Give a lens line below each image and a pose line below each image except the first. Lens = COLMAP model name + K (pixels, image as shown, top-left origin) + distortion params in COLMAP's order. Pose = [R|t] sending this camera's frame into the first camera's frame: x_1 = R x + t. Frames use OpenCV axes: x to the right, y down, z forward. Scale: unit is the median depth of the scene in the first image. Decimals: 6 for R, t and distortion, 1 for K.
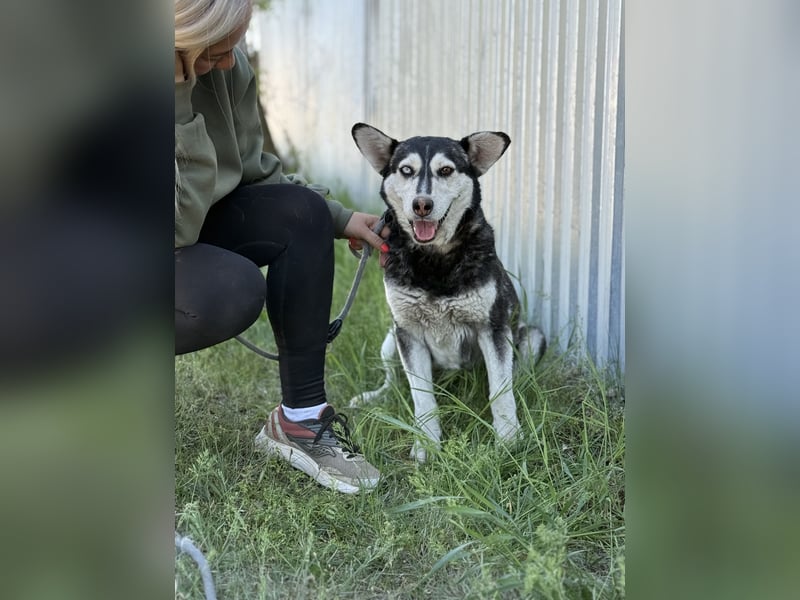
lens RADIAL K [[1207.5, 0, 400.9], [0, 1207.5, 313.0], [0, 0, 1]] dist [0.208680, -0.022881]
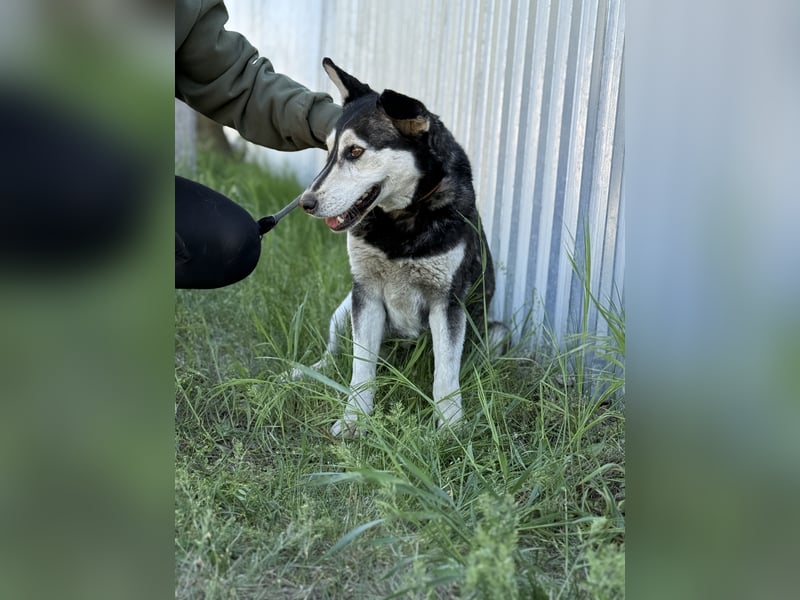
lens RADIAL K [[1207.5, 0, 400.9], [0, 1207.5, 313.0], [0, 0, 1]] dist [0.208680, -0.022881]
pose [[0.997419, 0.056490, 0.044326, 0.006043], [-0.056123, 0.998379, -0.009480, 0.027319], [-0.044790, 0.006968, 0.998972, 0.096057]]
